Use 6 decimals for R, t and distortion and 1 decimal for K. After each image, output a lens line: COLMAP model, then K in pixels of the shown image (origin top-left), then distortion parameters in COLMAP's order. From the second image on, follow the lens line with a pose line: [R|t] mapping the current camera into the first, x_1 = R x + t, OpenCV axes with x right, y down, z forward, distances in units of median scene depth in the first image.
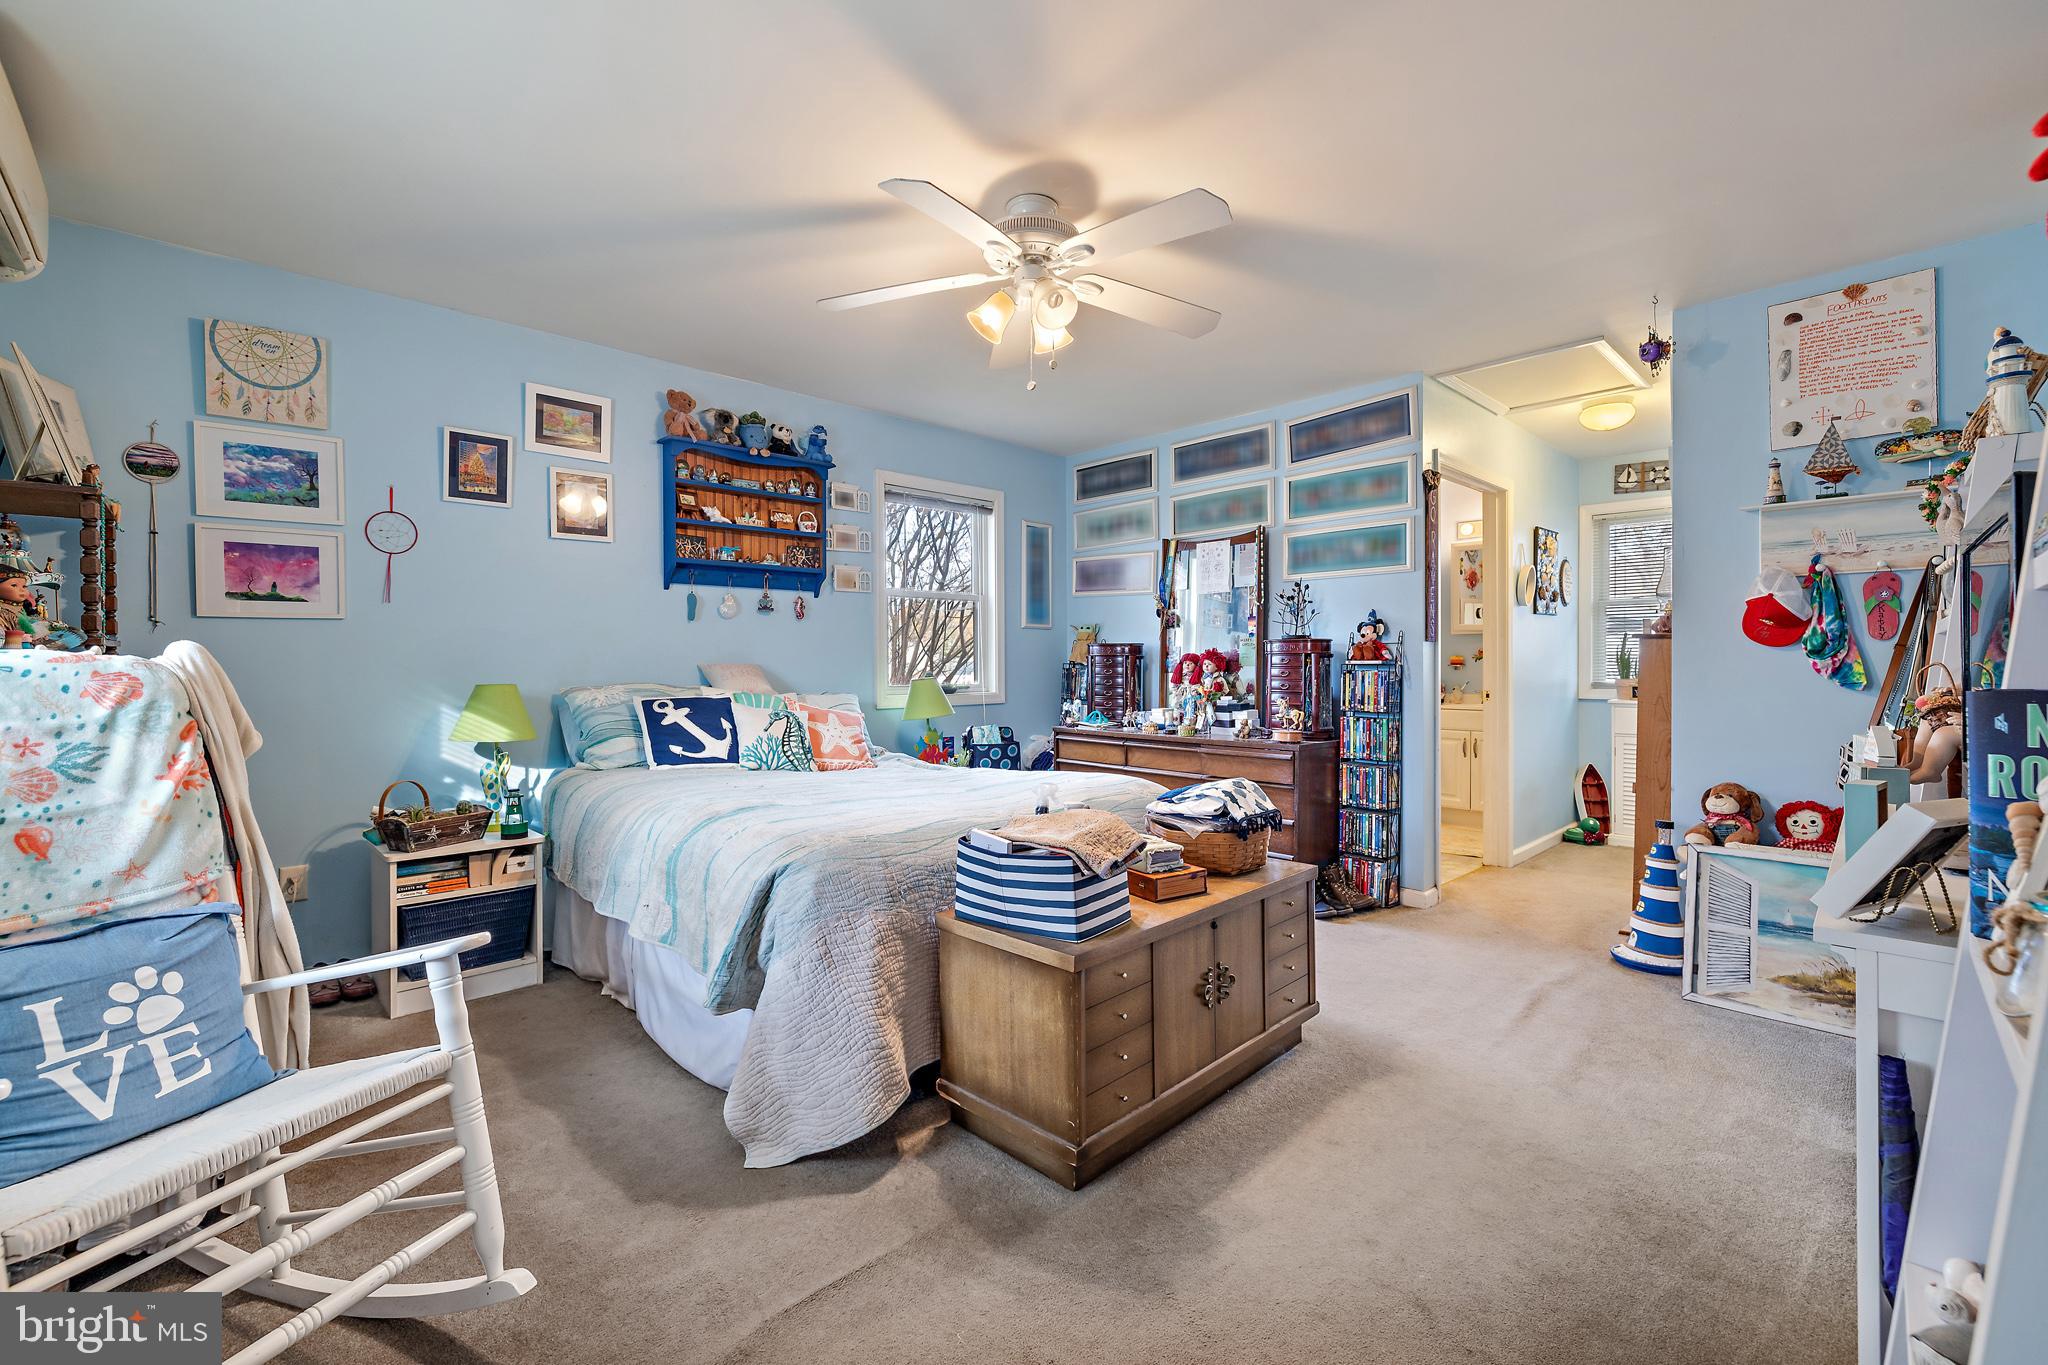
lens RADIAL K [[862.8, 0, 1022.4], [0, 862.8, 659.8], [0, 0, 1]] dist [0.000354, 0.000016]
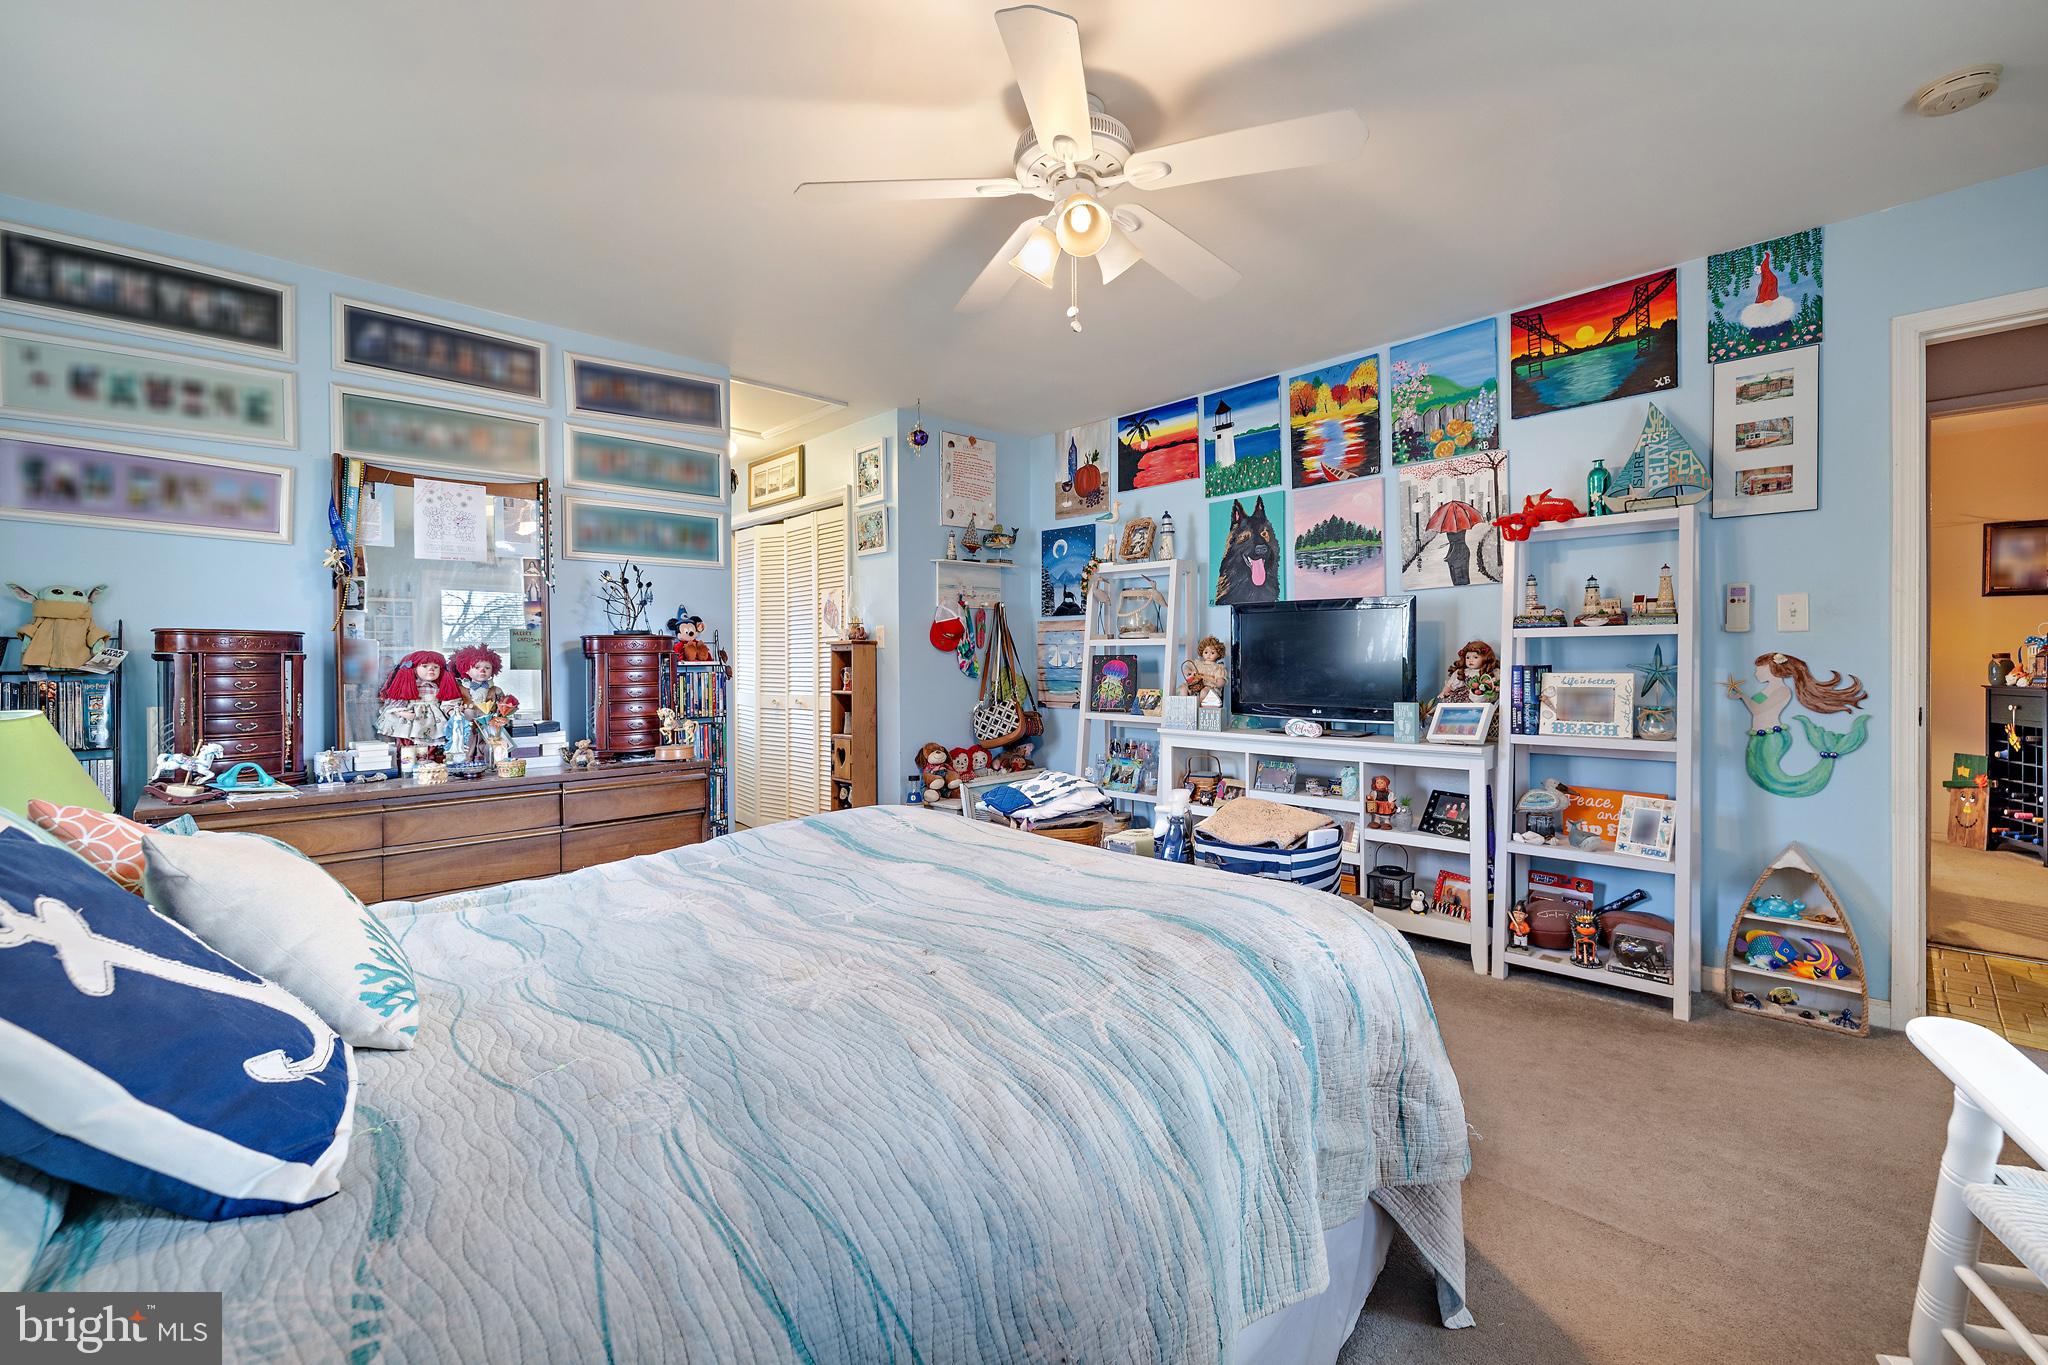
lens RADIAL K [[862.8, 0, 1022.4], [0, 862.8, 659.8], [0, 0, 1]] dist [0.000354, 0.000016]
pose [[-0.008871, 0.002484, 0.999958, -0.443812], [0.005297, 0.999983, -0.002437, 0.002835], [-0.999947, 0.005275, -0.008884, 0.570801]]
